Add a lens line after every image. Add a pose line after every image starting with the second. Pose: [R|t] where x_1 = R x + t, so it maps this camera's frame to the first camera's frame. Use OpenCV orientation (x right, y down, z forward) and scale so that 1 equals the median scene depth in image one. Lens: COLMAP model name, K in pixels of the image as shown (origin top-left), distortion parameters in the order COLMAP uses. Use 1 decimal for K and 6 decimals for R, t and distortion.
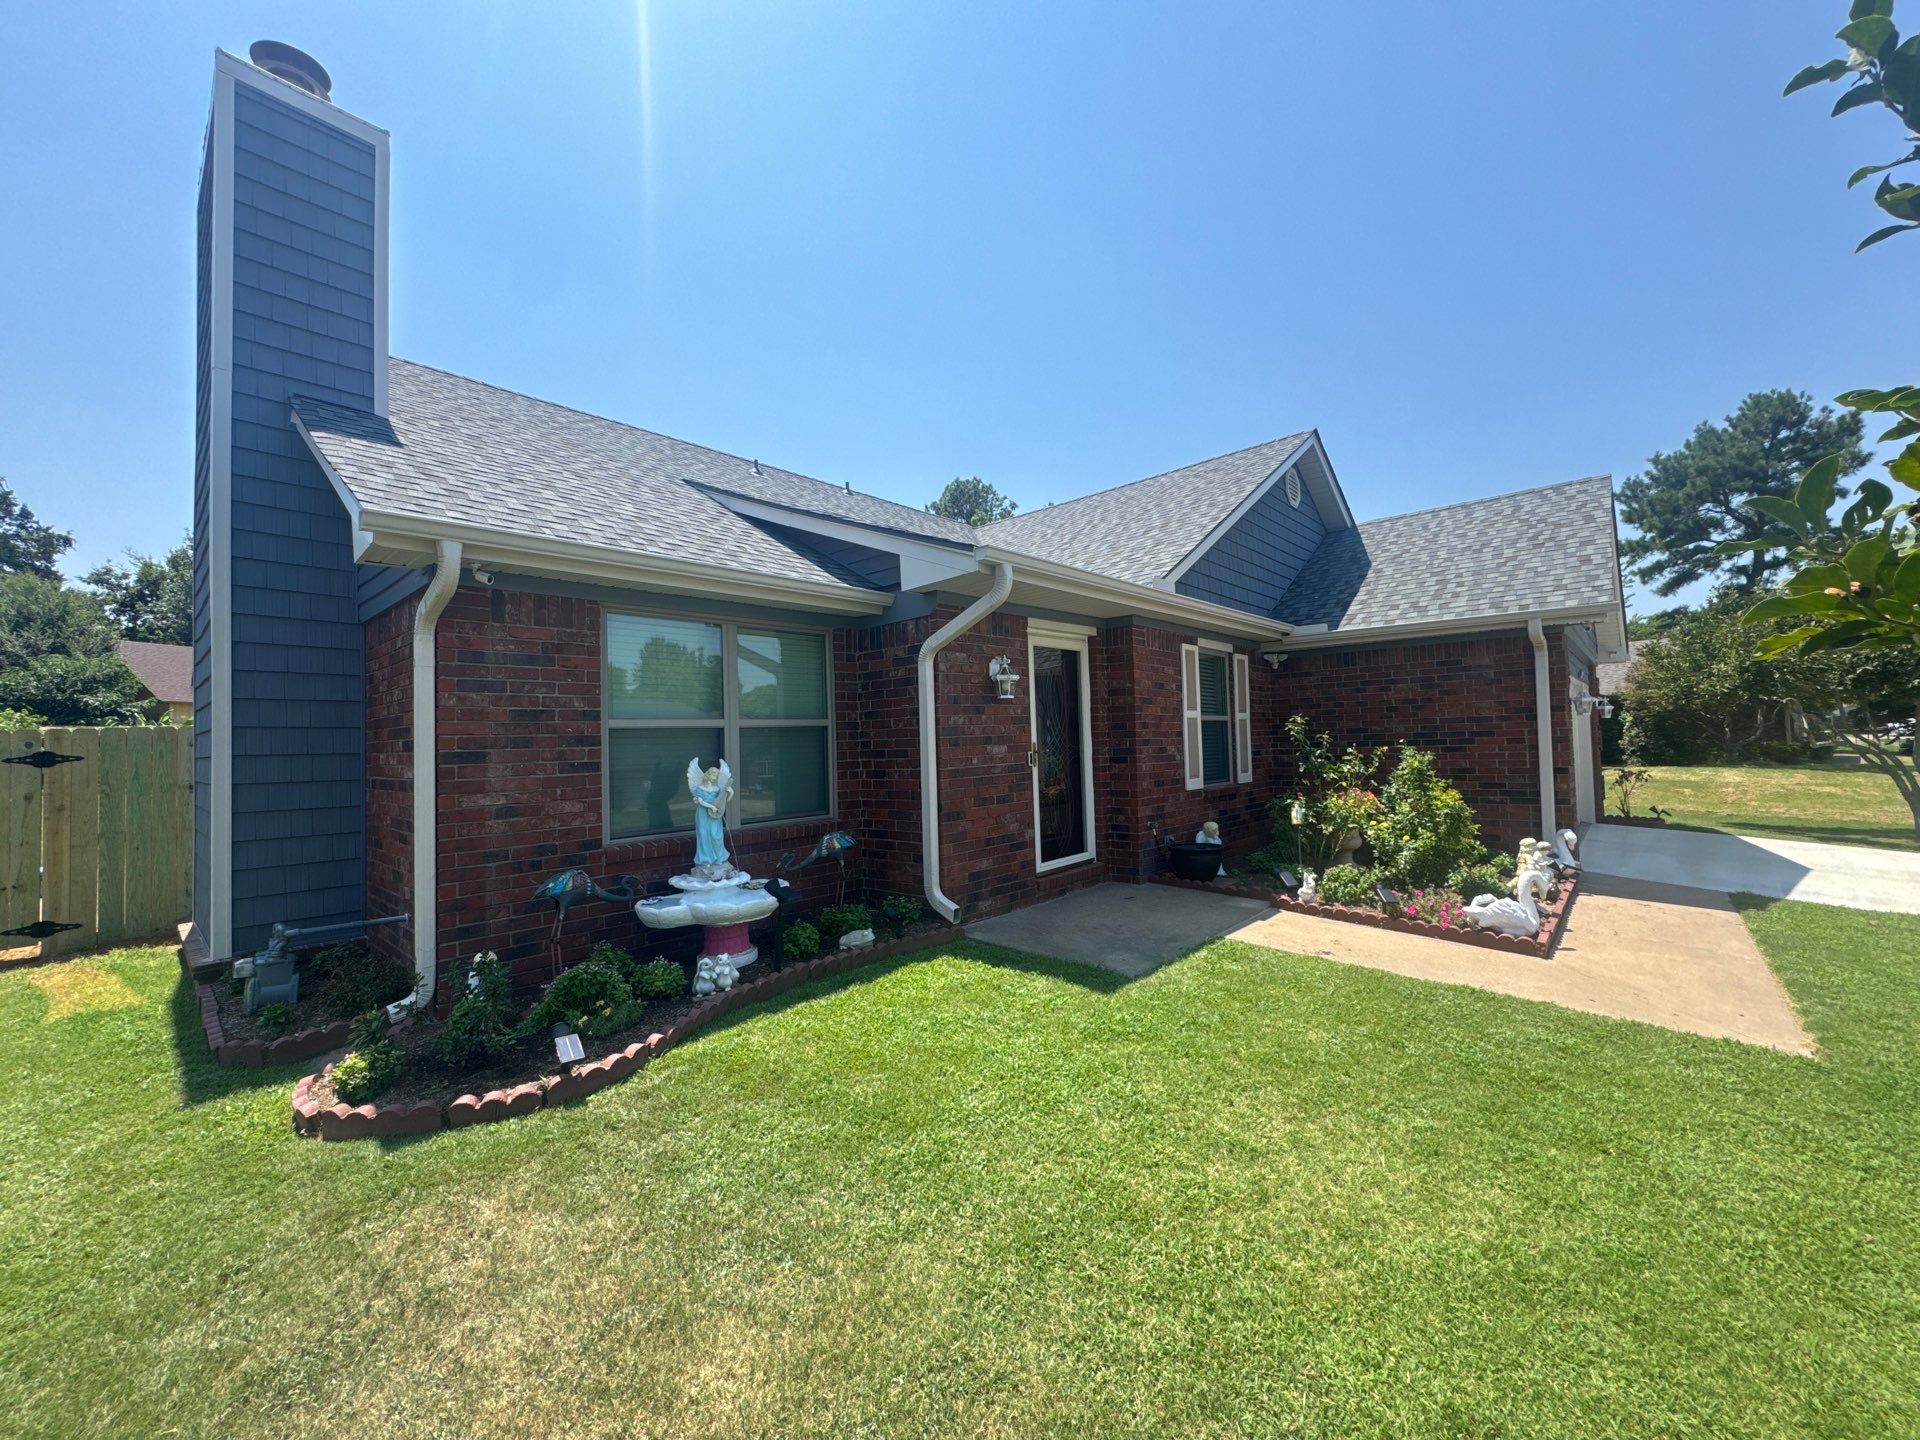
lens RADIAL K [[768.4, 0, 956.5], [0, 768.4, 713.5], [0, 0, 1]] dist [-0.002767, -0.000410]
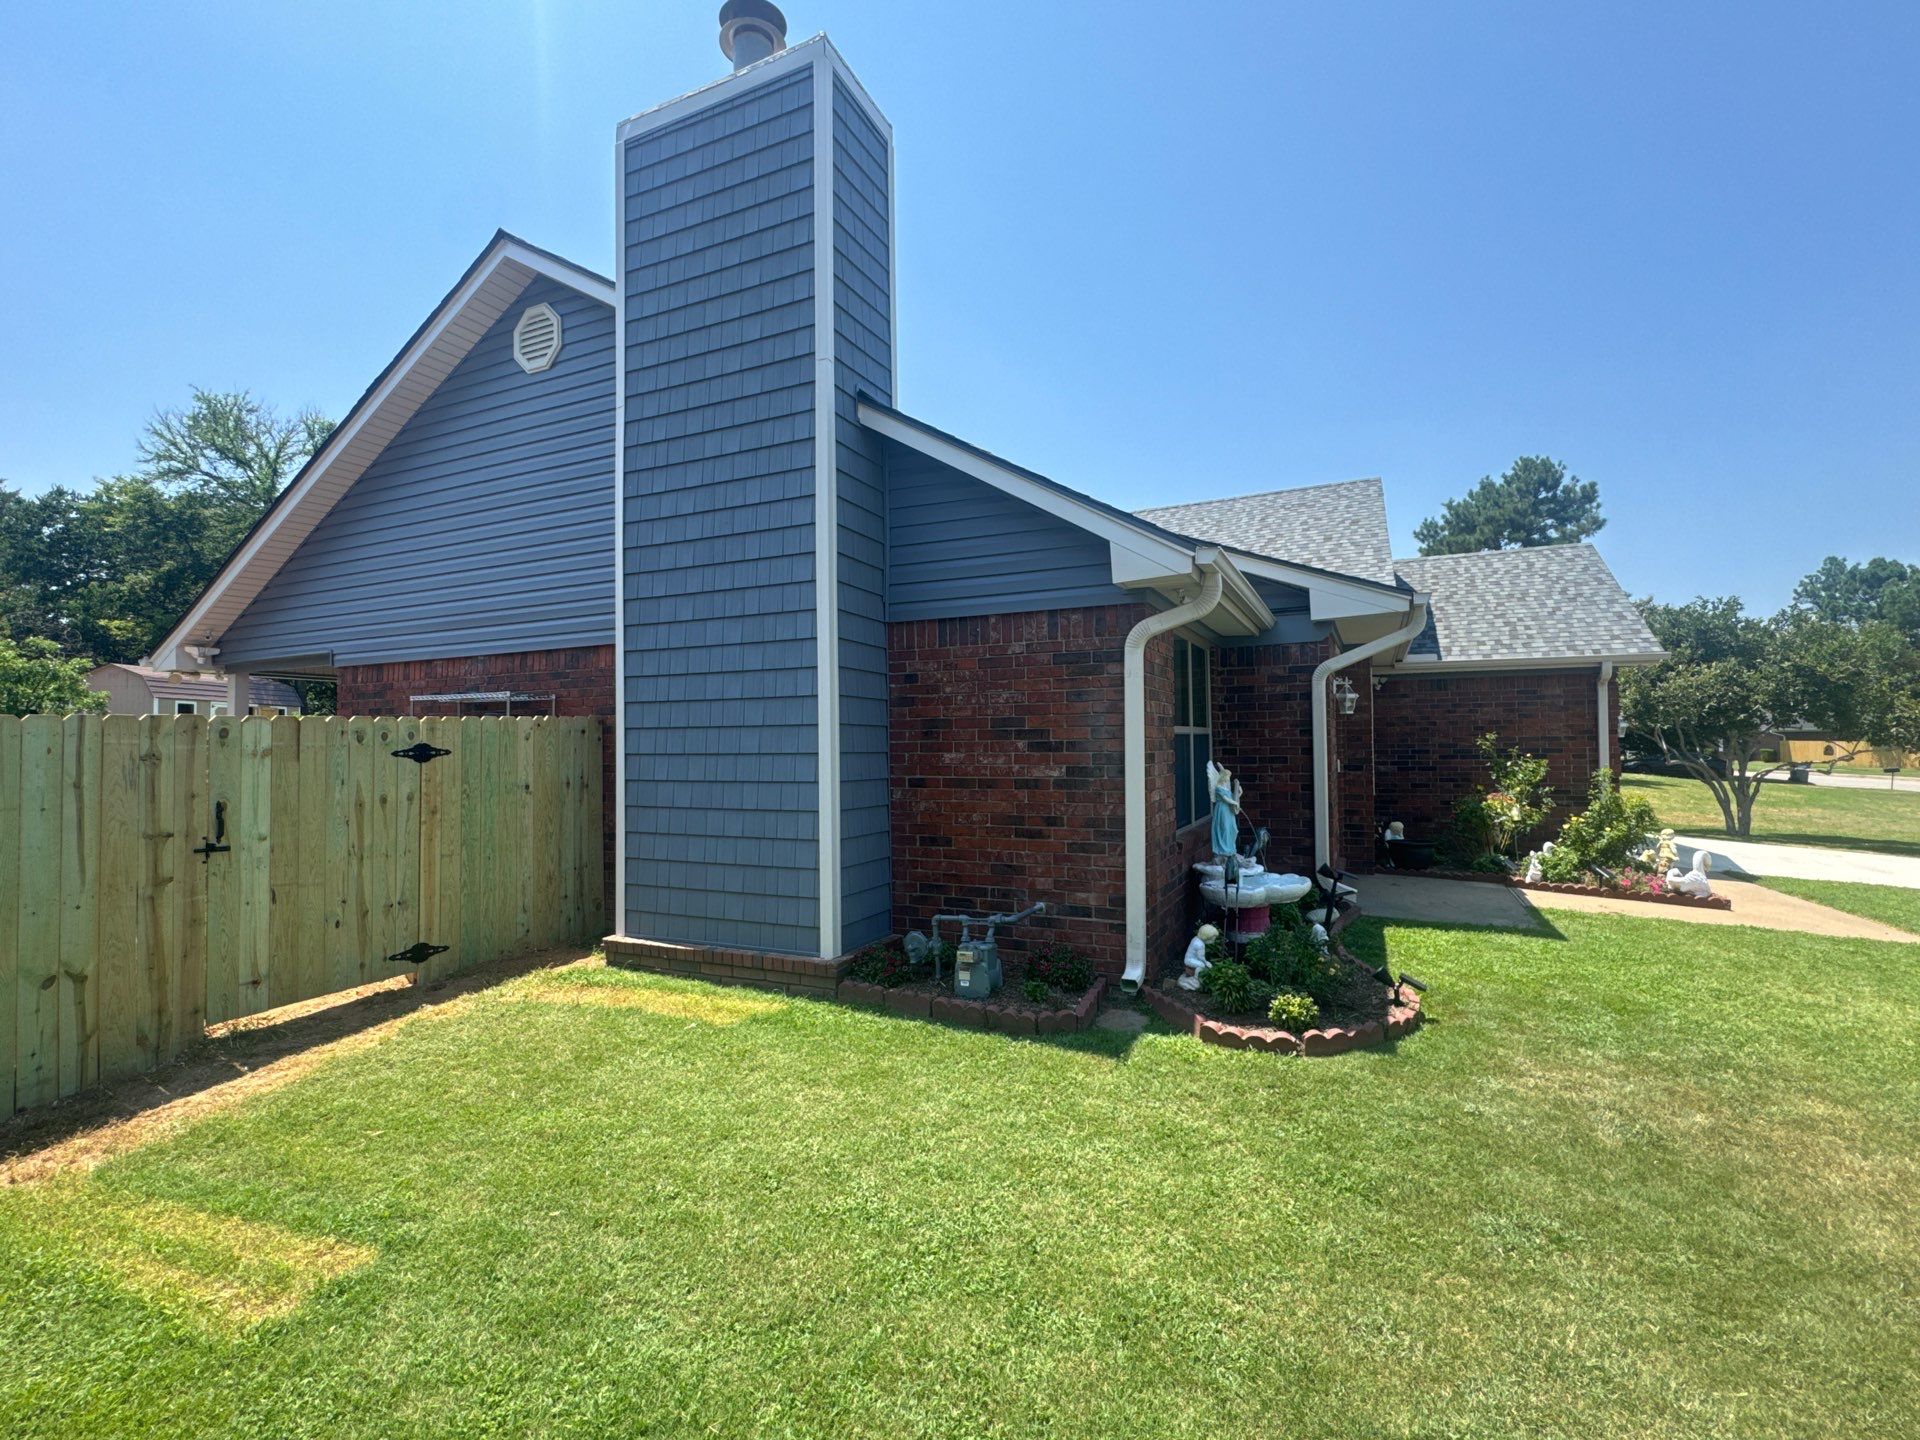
lens RADIAL K [[881.6, 0, 960.0], [0, 881.6, 720.0], [0, 0, 1]] dist [-0.001609, -0.000166]
pose [[0.954862, 0.027415, 0.295782, -0.157038], [-0.028853, 0.999584, 0.000495, 0.001042], [-0.295645, -0.009007, 0.955255, -0.018807]]
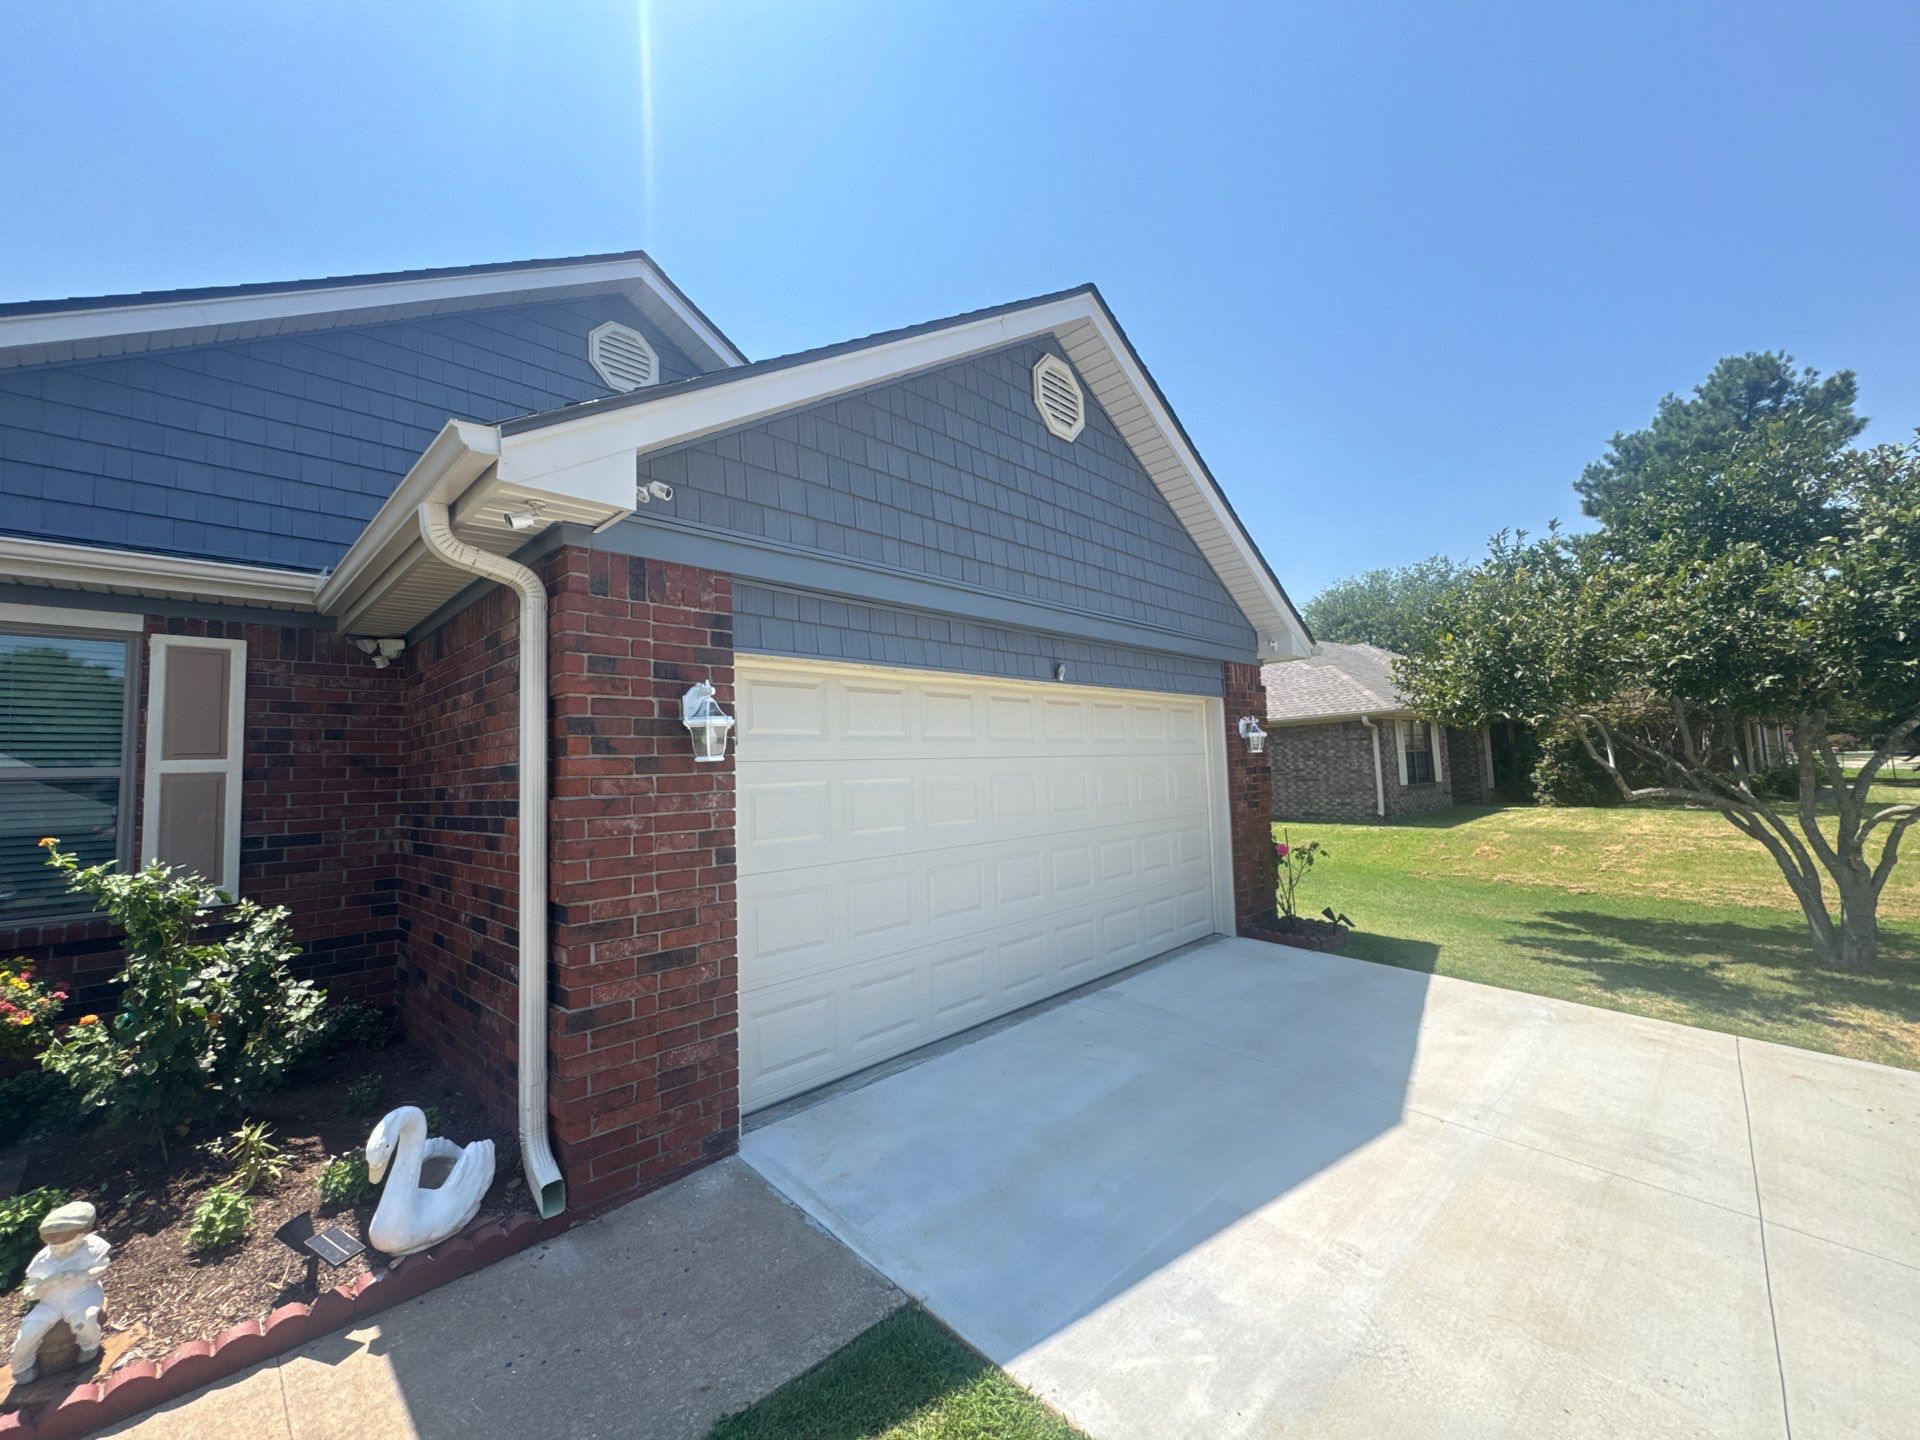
lens RADIAL K [[771.4, 0, 960.0], [0, 771.4, 720.0], [0, 0, 1]] dist [-0.002248, -0.000149]
pose [[0.999551, -0.013611, -0.026681, 0.223689], [0.012803, 0.999462, -0.030212, -0.001889], [0.027078, 0.029857, 0.999187, 0.144775]]
